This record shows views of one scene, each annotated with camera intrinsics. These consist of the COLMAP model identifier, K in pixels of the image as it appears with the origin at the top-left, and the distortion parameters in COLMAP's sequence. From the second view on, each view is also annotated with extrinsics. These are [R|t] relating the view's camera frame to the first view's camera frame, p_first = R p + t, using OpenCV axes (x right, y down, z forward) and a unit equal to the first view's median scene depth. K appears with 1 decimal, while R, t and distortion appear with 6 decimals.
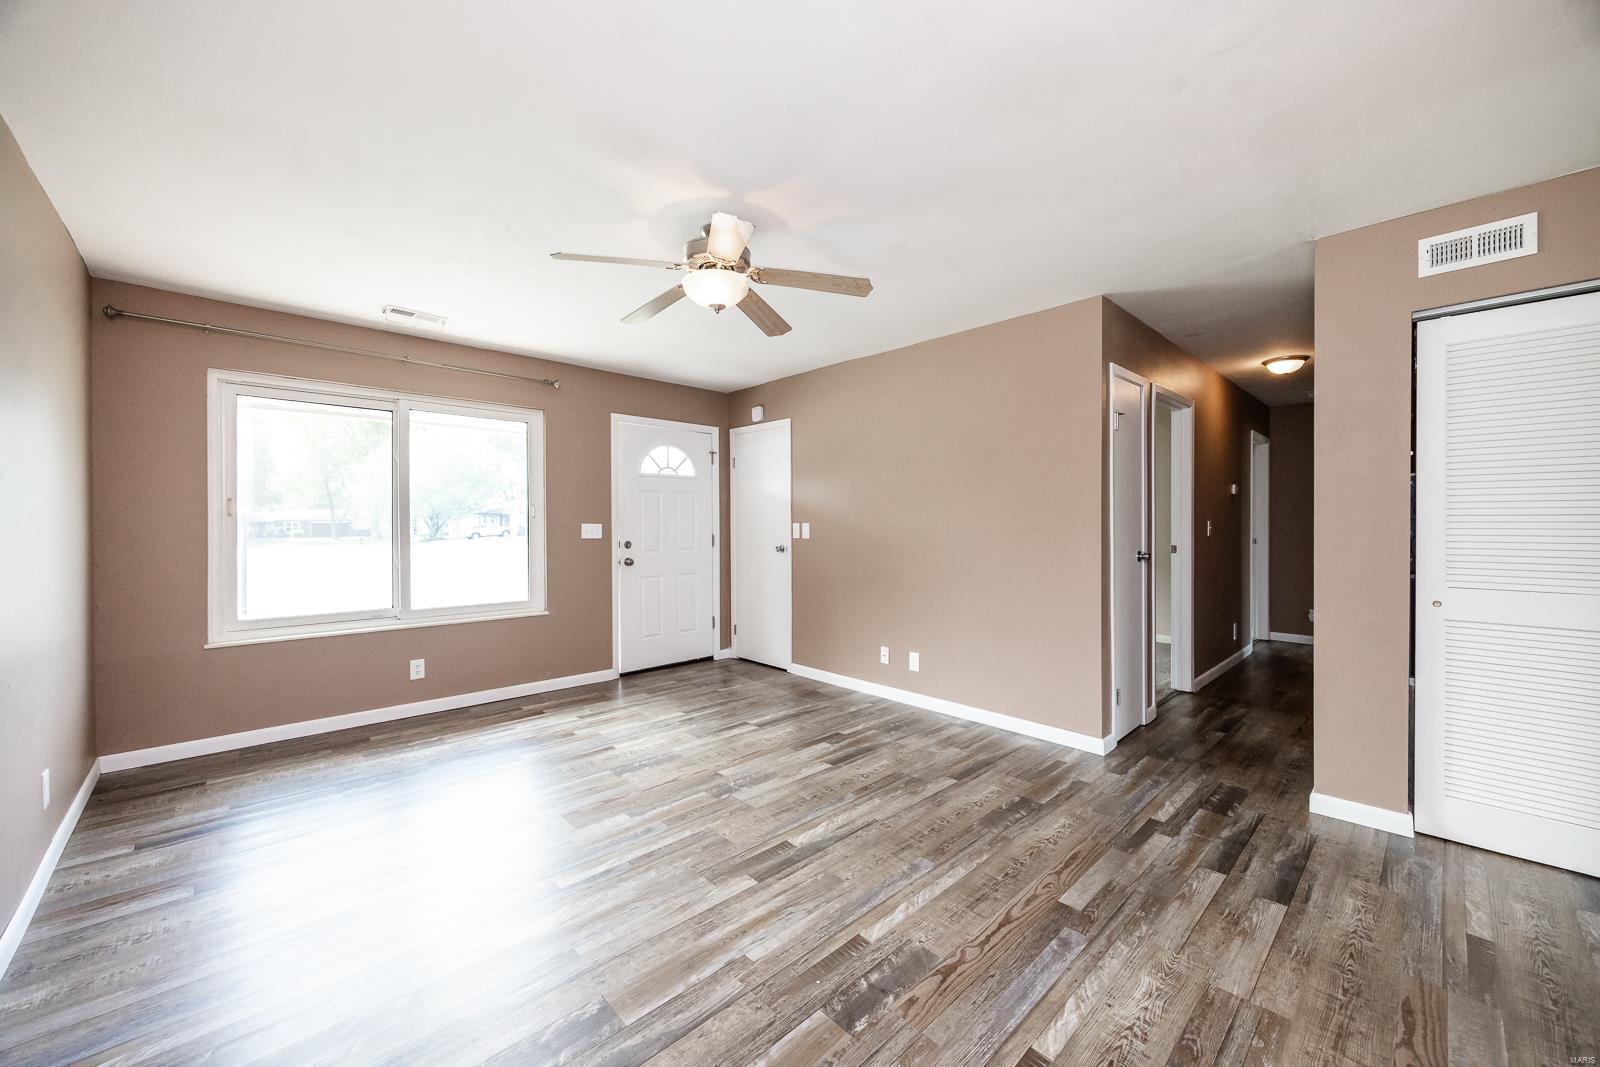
lens RADIAL K [[612.1, 0, 805.8], [0, 612.1, 525.9], [0, 0, 1]] dist [0.000039, -0.000185]
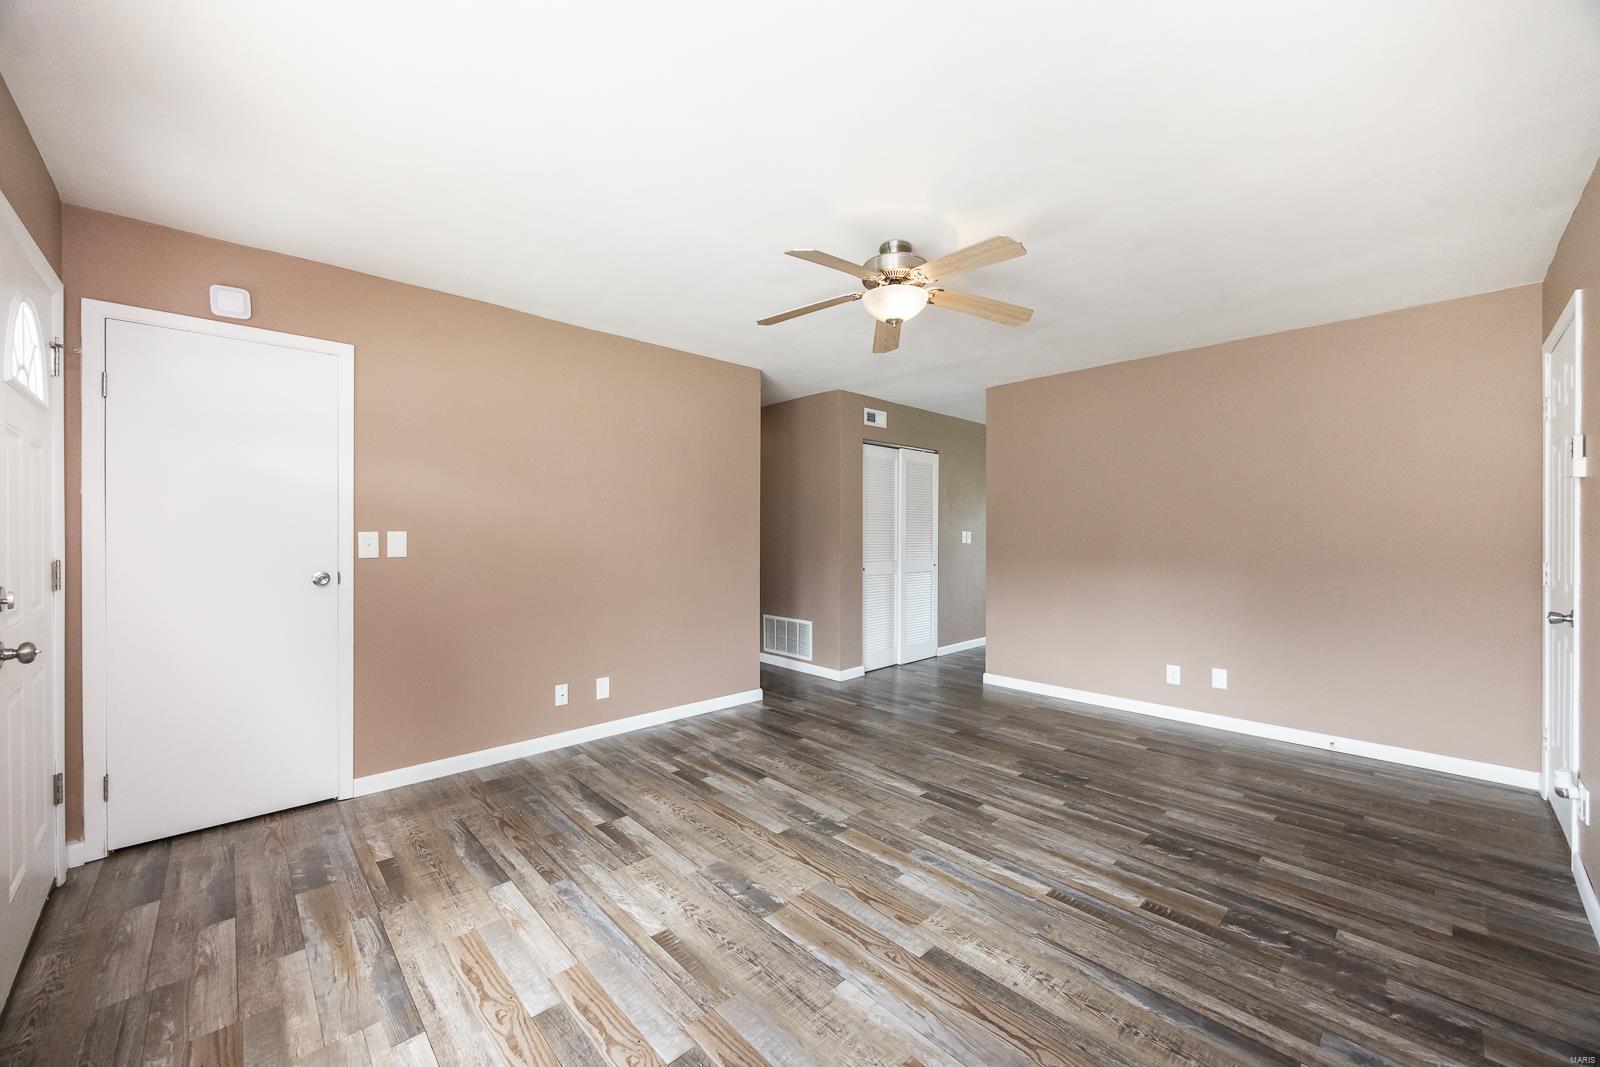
lens RADIAL K [[612.1, 0, 805.8], [0, 612.1, 525.9], [0, 0, 1]] dist [0.000039, -0.000185]
pose [[-0.009347, 0.013303, 0.999868, -0.851934], [0.001144, 0.999911, -0.013292, -0.002090], [-0.999956, 0.001019, -0.009361, 0.845332]]
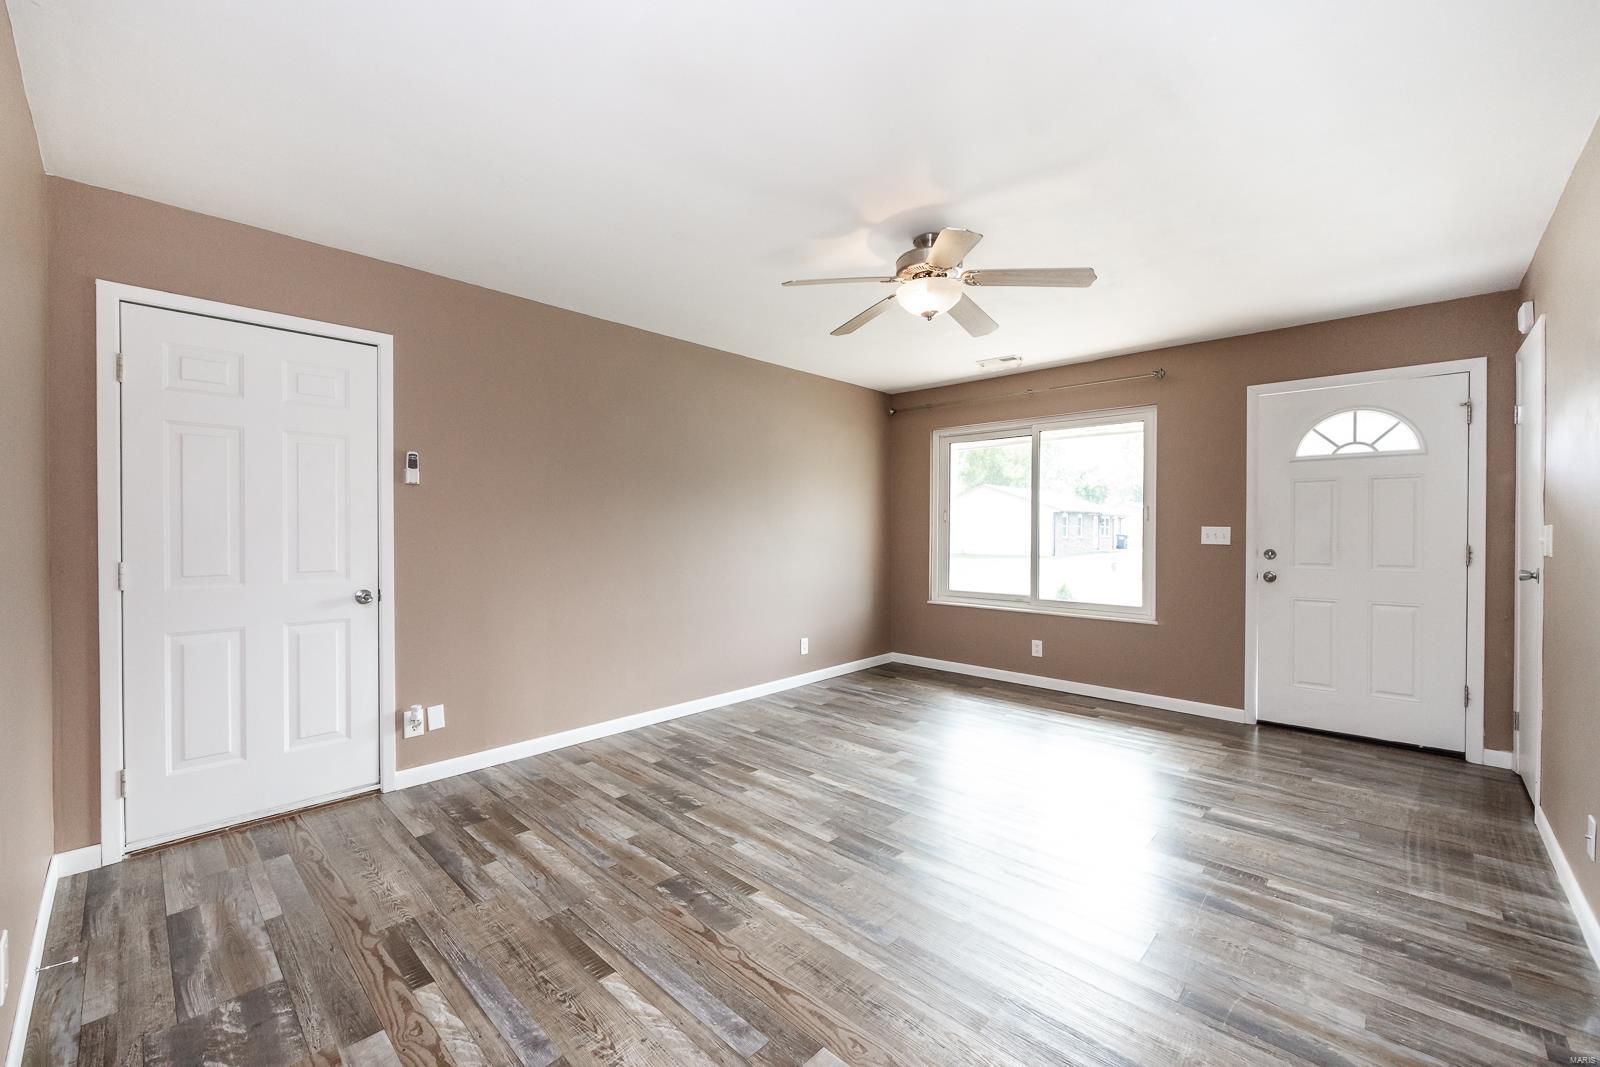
lens RADIAL K [[639.0, 0, 800.0], [0, 639.0, 533.5], [0, 0, 1]] dist [-0.002576, -0.000178]
pose [[0.049994, 0.009244, -0.998707, 0.665398], [-0.002138, 0.999956, 0.009149, -0.001100], [0.998747, 0.001678, 0.050011, 0.535908]]
